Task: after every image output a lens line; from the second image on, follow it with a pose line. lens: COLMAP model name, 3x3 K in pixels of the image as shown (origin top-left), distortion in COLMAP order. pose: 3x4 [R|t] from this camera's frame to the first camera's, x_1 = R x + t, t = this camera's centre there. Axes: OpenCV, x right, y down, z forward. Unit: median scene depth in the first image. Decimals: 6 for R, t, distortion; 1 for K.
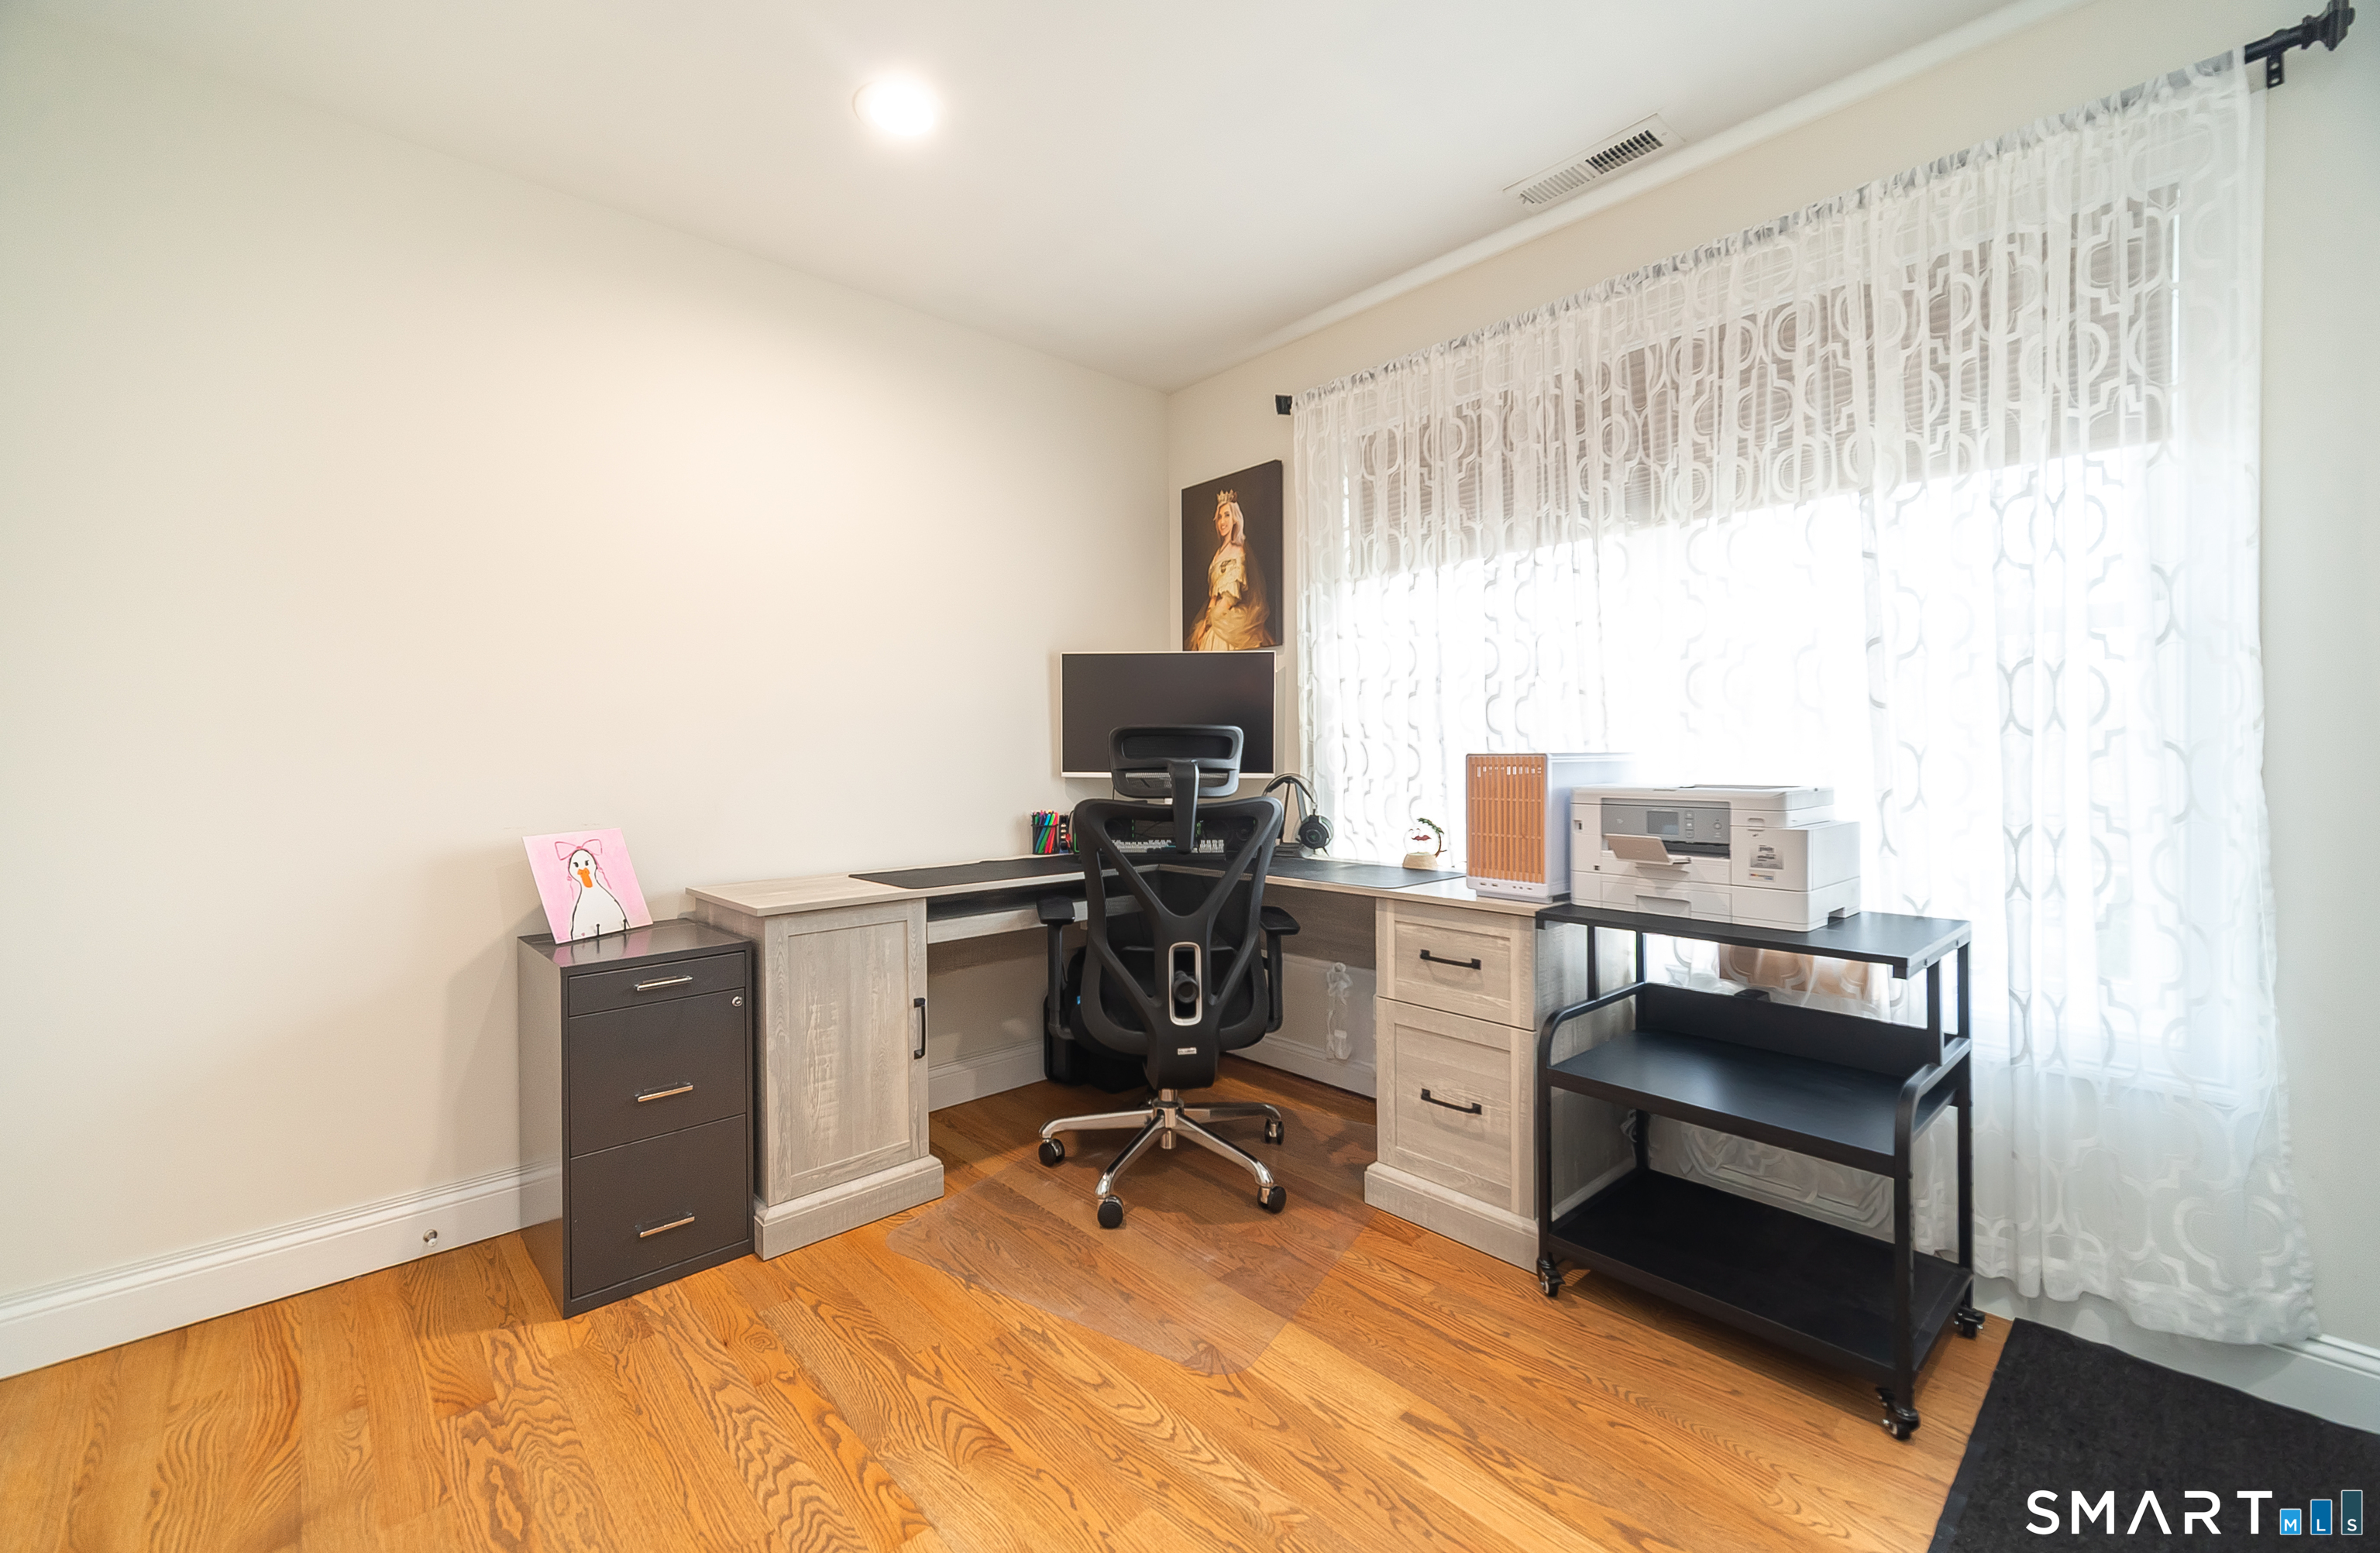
lens RADIAL K [[981.1, 0, 1170.5], [0, 981.1, 755.3], [0, 0, 1]] dist [0.010793, -0.000367]
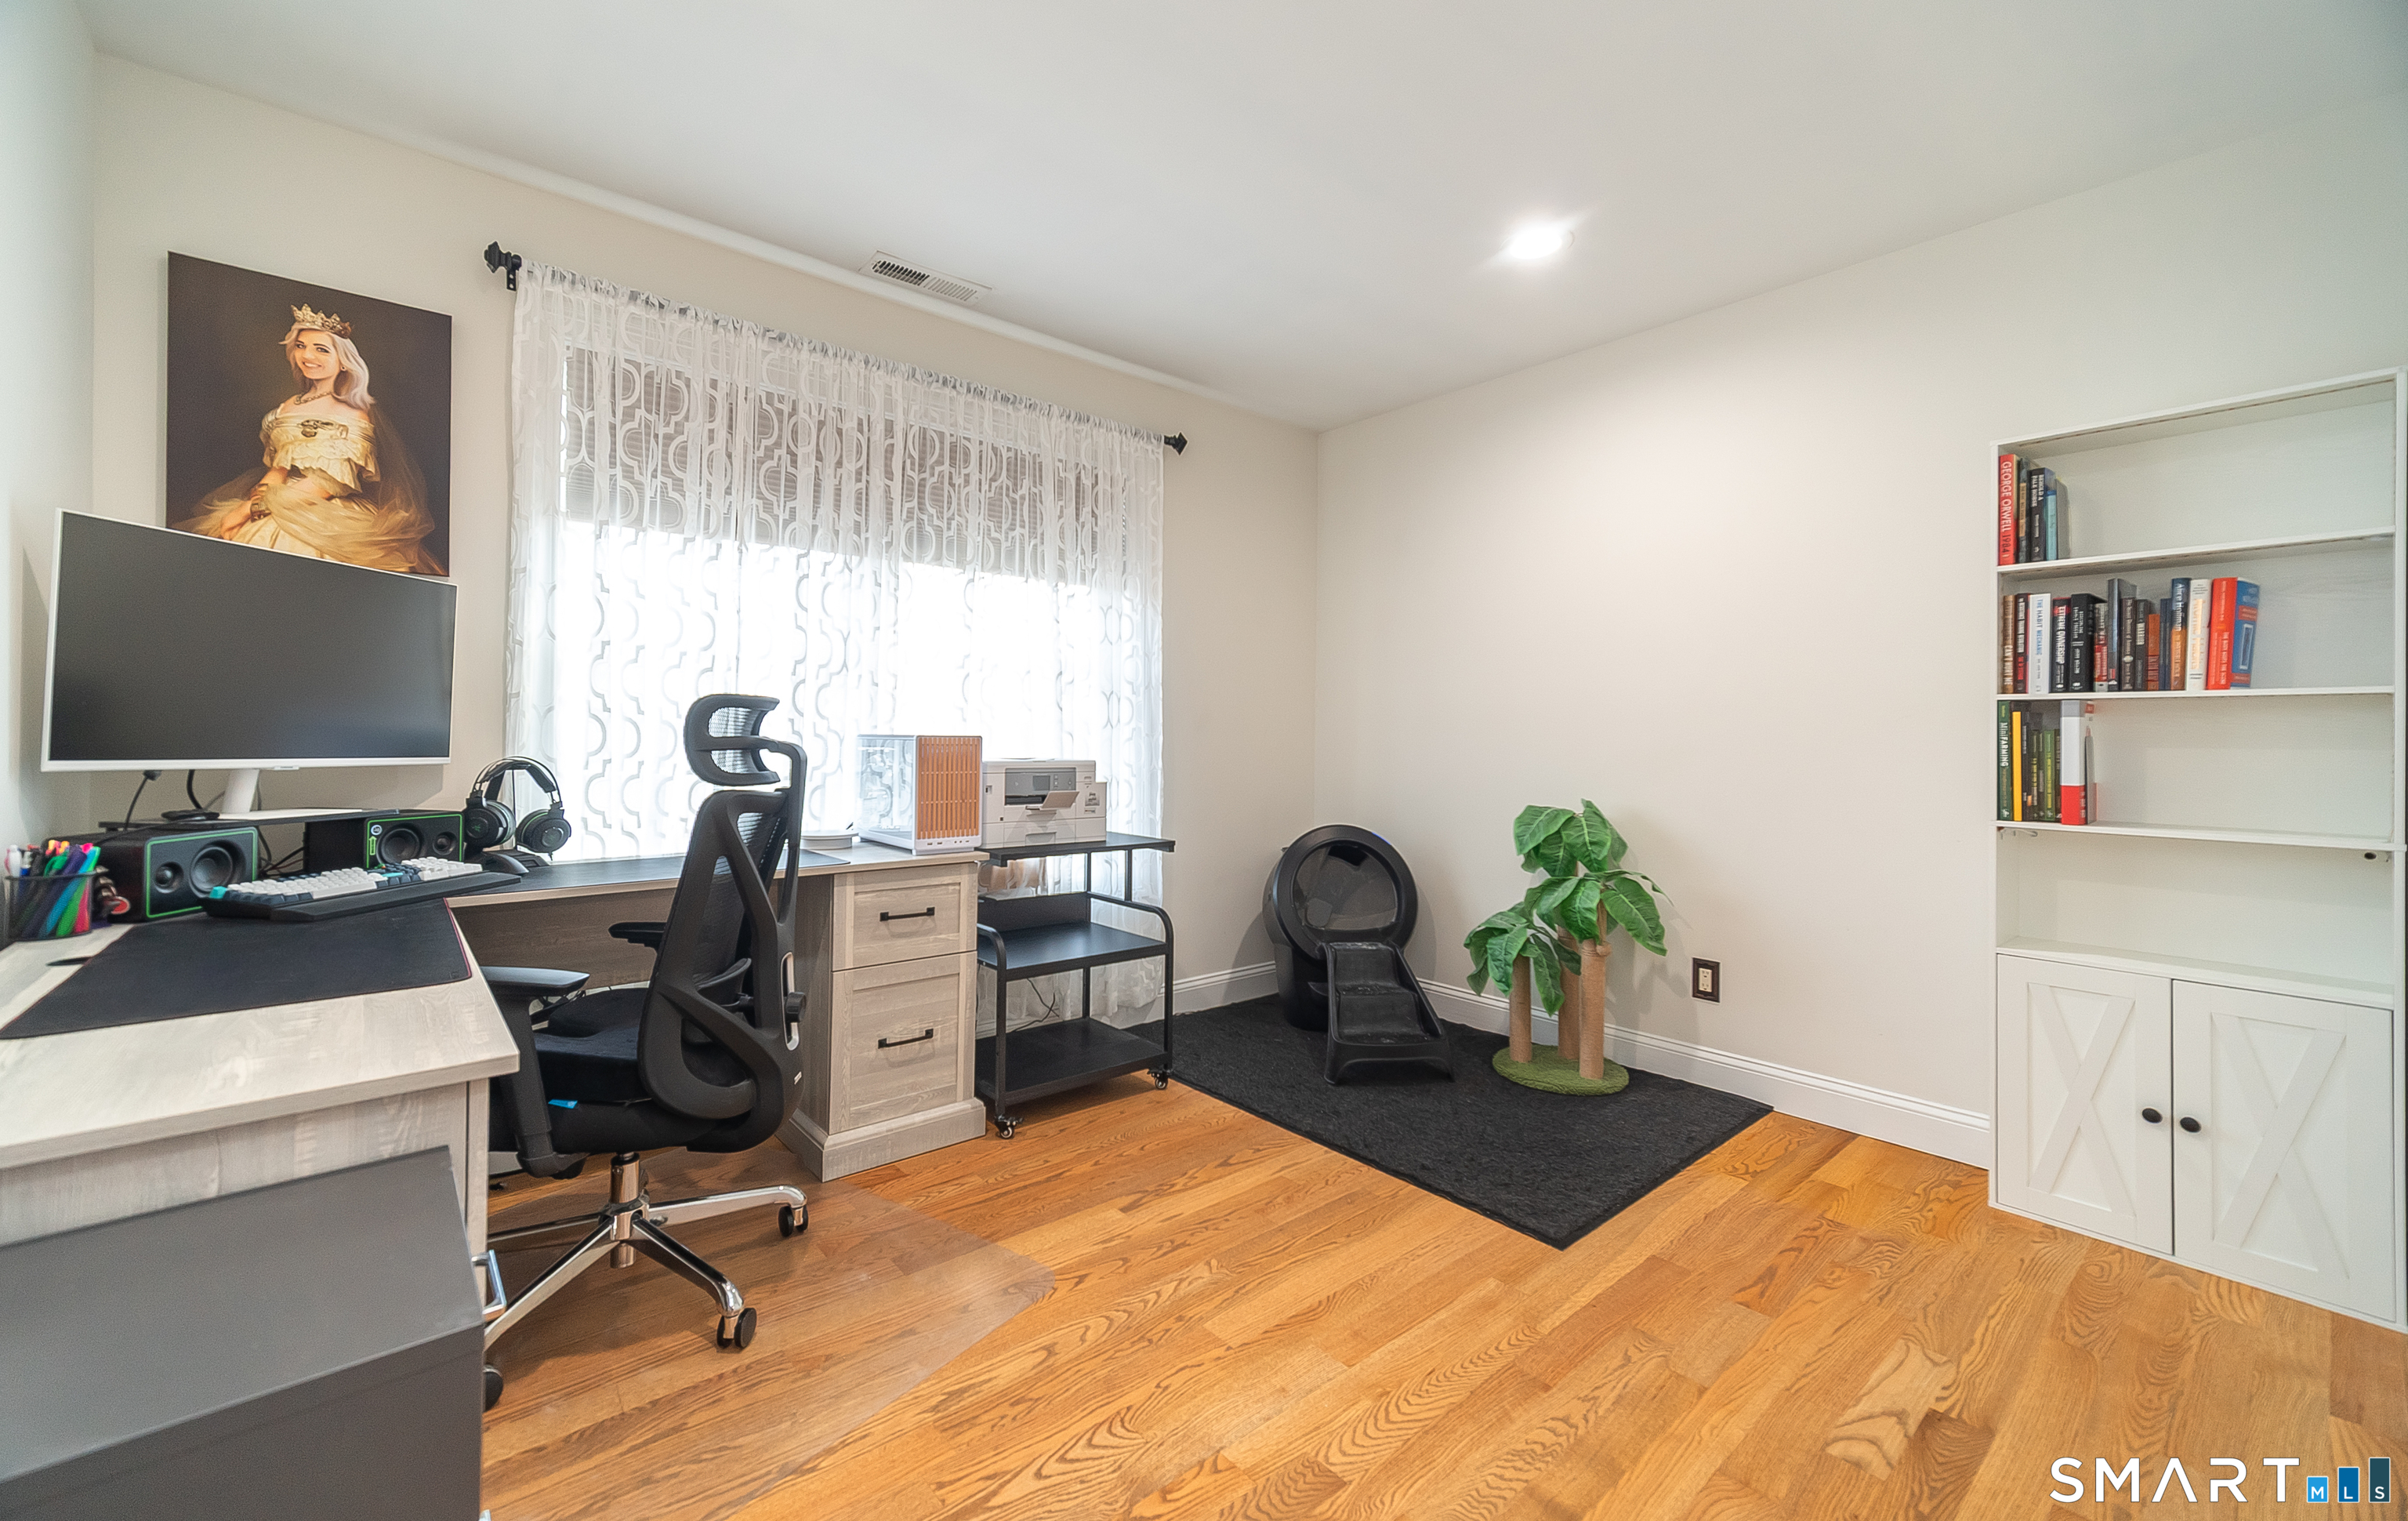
lens RADIAL K [[954.4, 0, 1201.1], [0, 954.4, 714.3], [0, 0, 1]] dist [0.000562, 0.000047]
pose [[0.013222, 0.030973, 0.999433, -0.838491], [-0.011024, 0.999464, -0.030829, 0.005232], [-0.999852, -0.010610, 0.013557, 0.649284]]
